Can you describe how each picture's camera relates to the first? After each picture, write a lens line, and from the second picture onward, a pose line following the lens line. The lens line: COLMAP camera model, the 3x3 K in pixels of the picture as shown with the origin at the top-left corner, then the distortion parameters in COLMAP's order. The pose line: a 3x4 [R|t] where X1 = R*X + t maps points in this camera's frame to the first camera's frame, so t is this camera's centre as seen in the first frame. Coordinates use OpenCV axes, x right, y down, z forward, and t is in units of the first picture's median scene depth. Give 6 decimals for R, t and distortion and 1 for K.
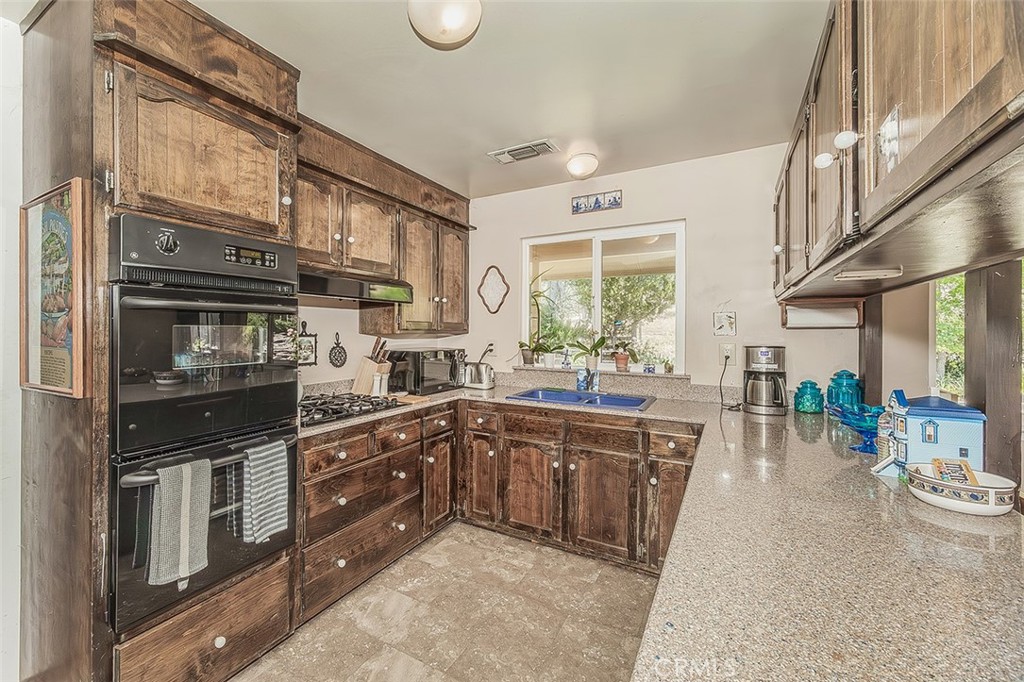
lens RADIAL K [[419.5, 0, 495.4], [0, 419.5, 331.9], [0, 0, 1]] dist [0.012308, 0.000242]
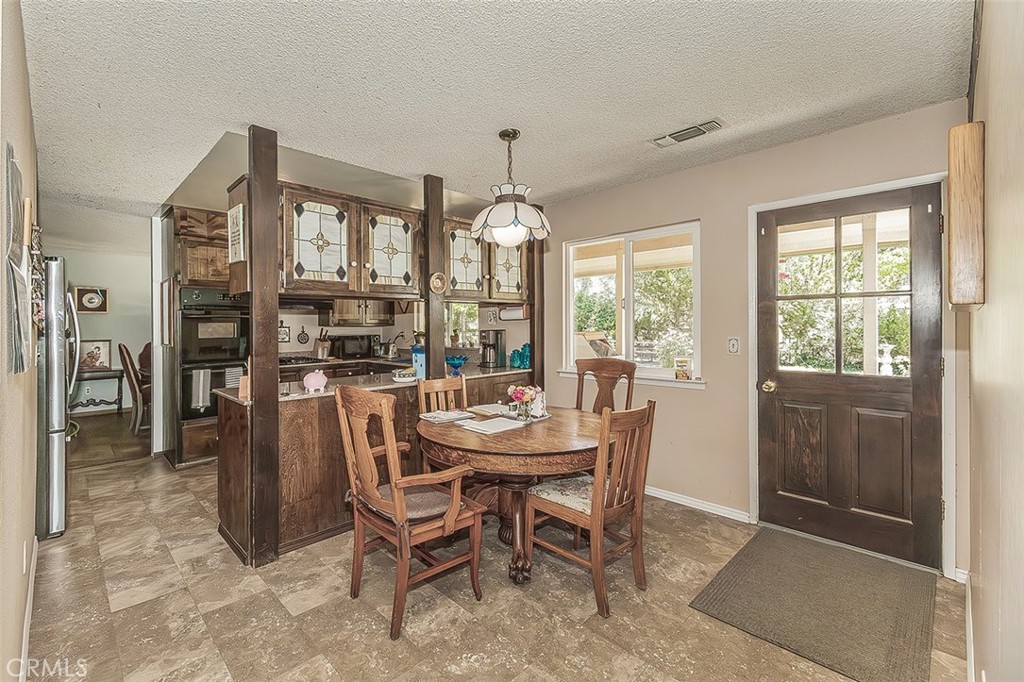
lens RADIAL K [[451.4, 0, 514.1], [0, 451.4, 332.6], [0, 0, 1]] dist [-0.001990, -0.000289]
pose [[0.968214, -0.008229, -0.249989, 1.139326], [0.011943, 0.999840, 0.013344, 0.018283], [0.249839, -0.015905, 0.968157, -0.791438]]
